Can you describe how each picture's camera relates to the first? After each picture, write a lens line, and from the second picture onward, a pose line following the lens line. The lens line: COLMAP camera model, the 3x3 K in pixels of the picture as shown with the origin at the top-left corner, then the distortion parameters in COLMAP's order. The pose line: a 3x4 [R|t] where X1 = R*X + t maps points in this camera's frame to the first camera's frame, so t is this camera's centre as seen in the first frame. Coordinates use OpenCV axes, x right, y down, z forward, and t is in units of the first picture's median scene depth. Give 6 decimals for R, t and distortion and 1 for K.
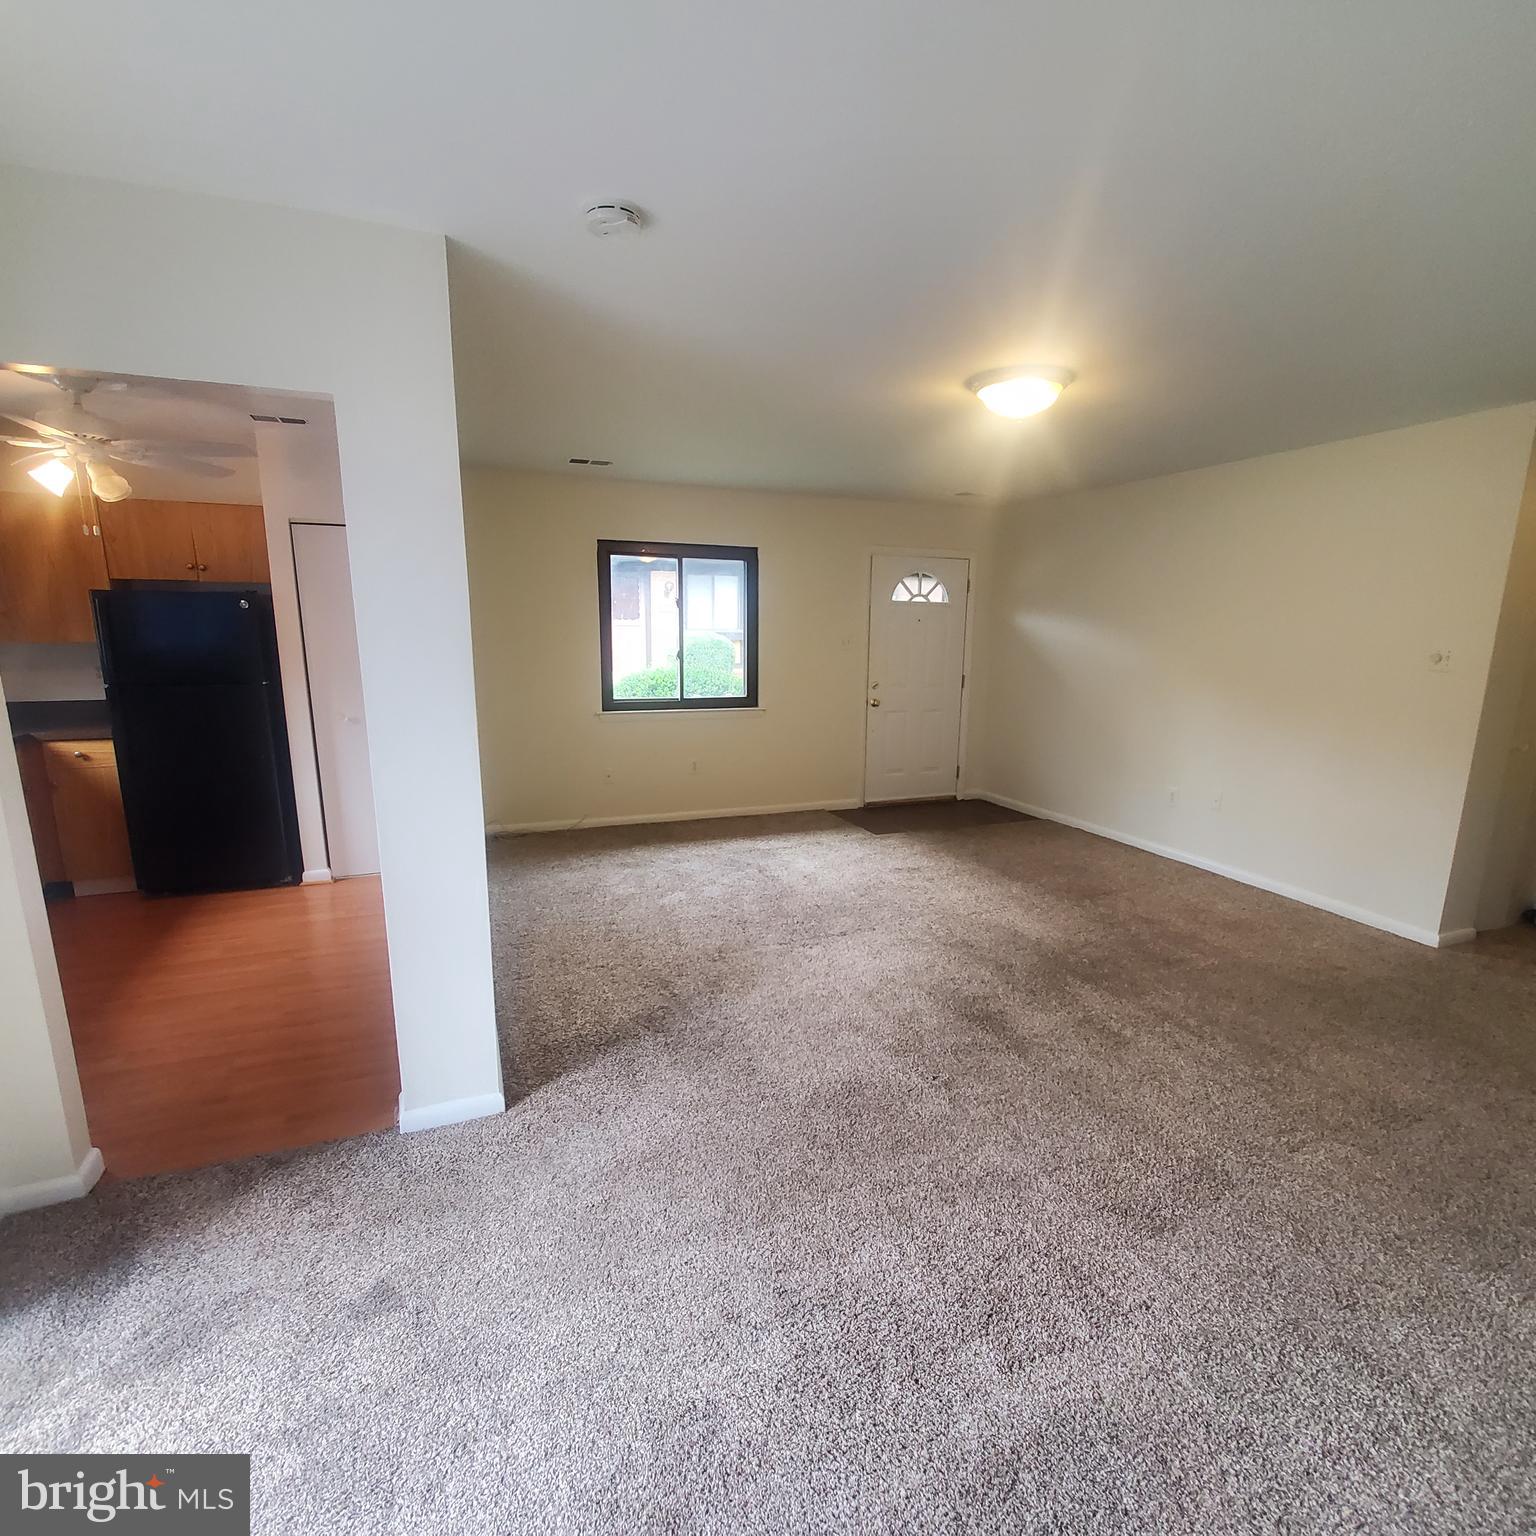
lens RADIAL K [[809.9, 0, 783.5], [0, 809.9, 790.2], [0, 0, 1]] dist [-0.001213, 0.000706]
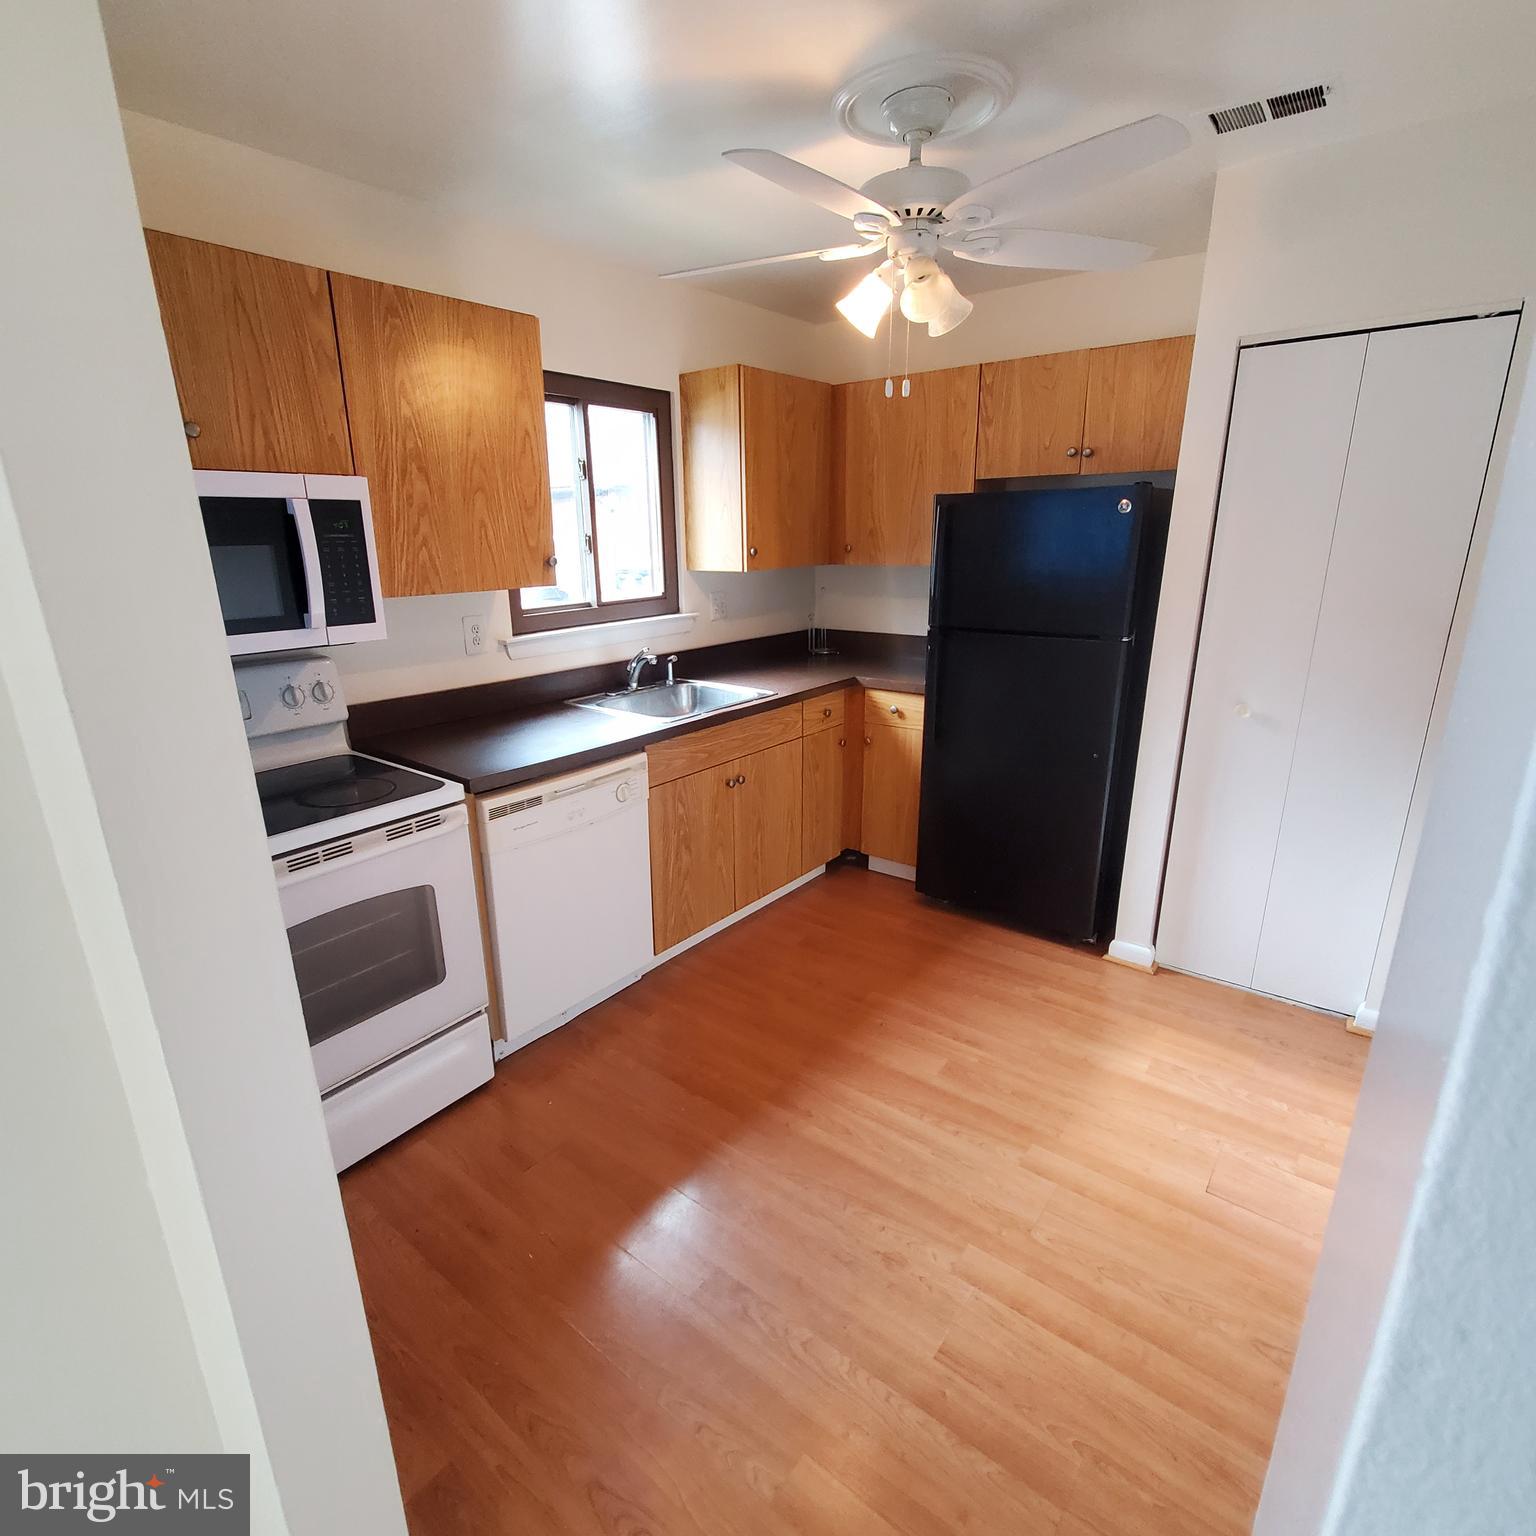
lens RADIAL K [[813.6, 0, 747.1], [0, 813.6, 778.6], [0, 0, 1]] dist [-0.000134, -0.000327]
pose [[0.488645, 0.237838, -0.839440, -0.242623], [-0.160977, 0.970186, 0.181176, -0.095602], [0.857503, 0.046599, 0.512364, 0.448593]]
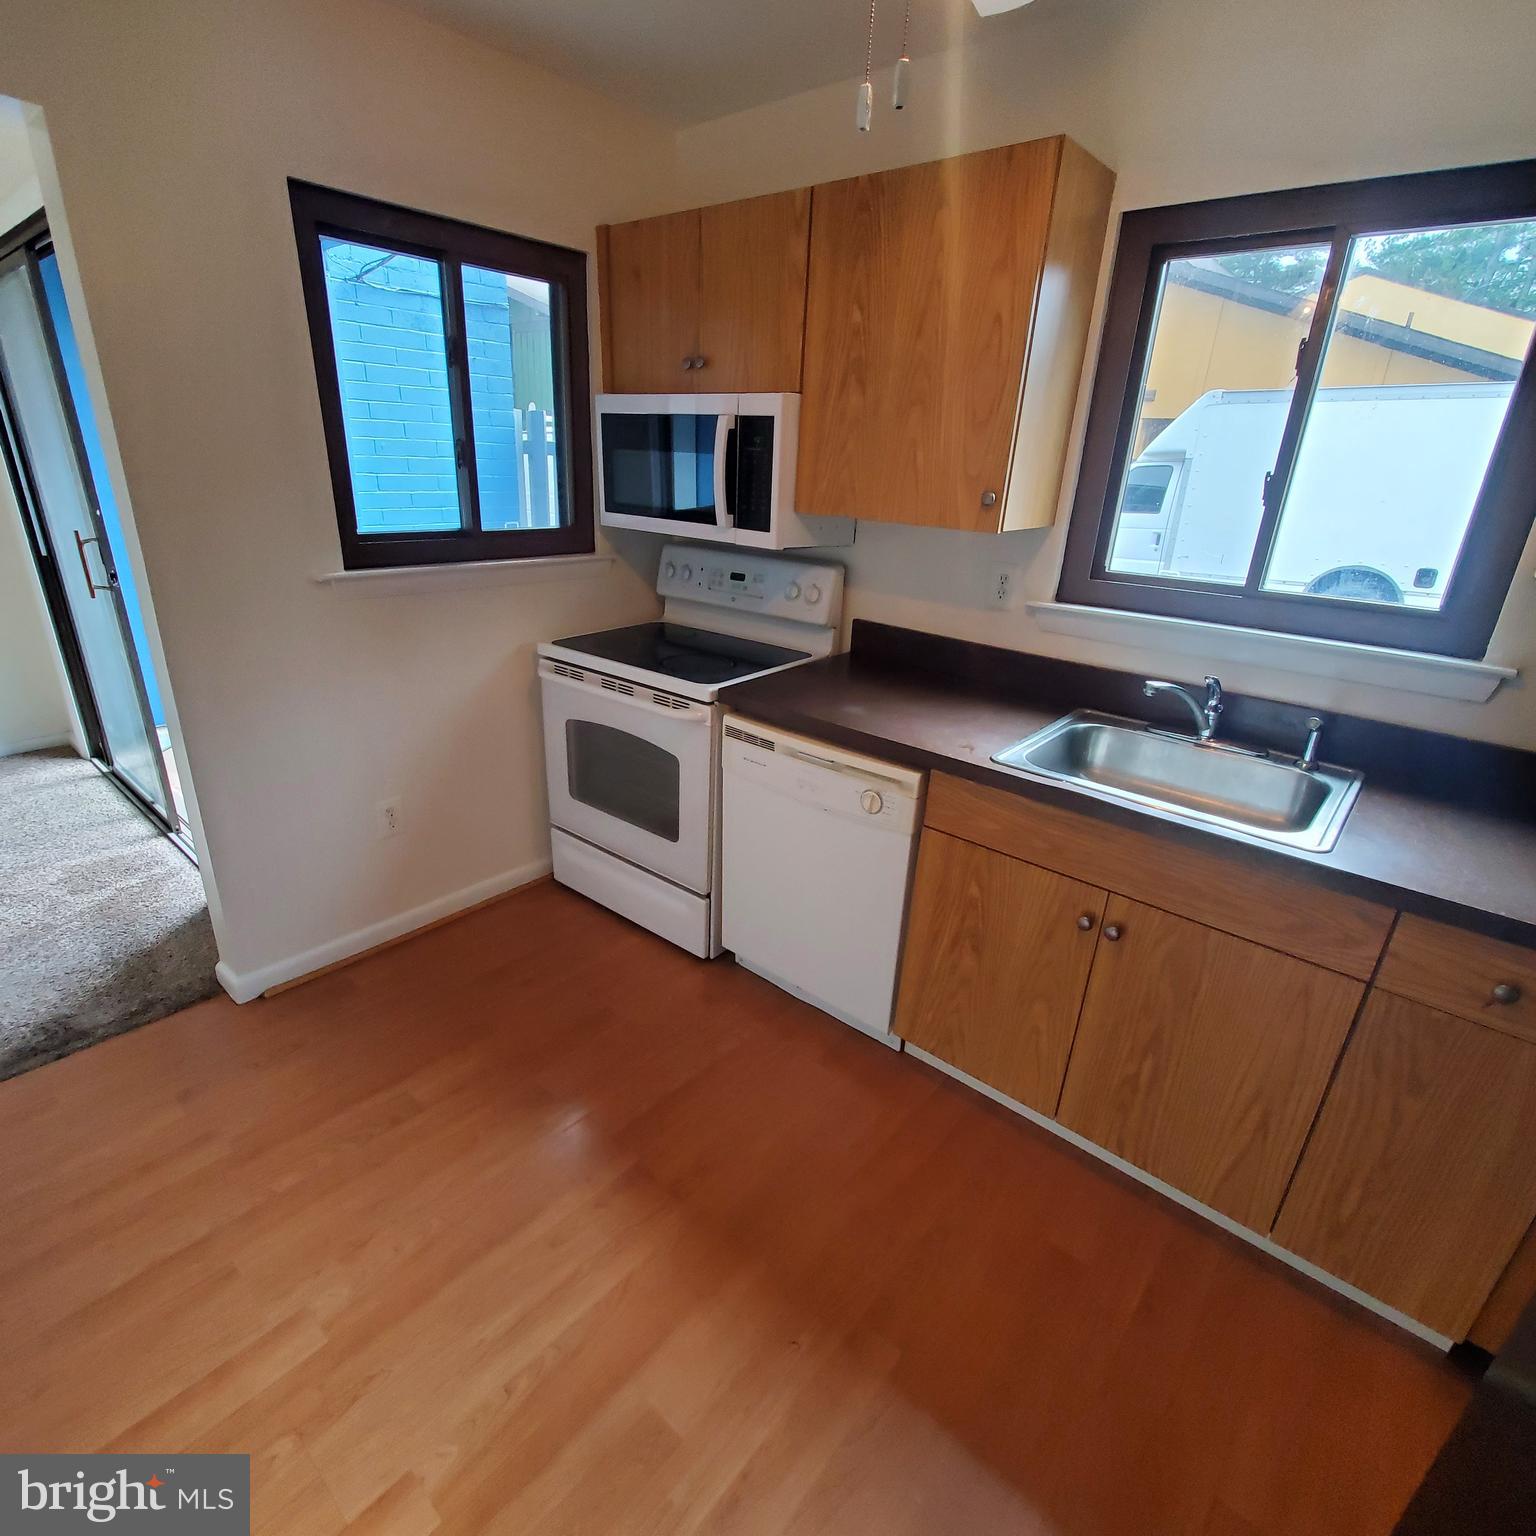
lens RADIAL K [[813.6, 0, 747.1], [0, 813.6, 778.6], [0, 0, 1]] dist [-0.000134, -0.000327]
pose [[-0.890687, 0.128031, -0.436216, -0.510792], [-0.140844, 0.834604, 0.532541, -0.205294], [0.432249, 0.535765, -0.725339, 0.952157]]
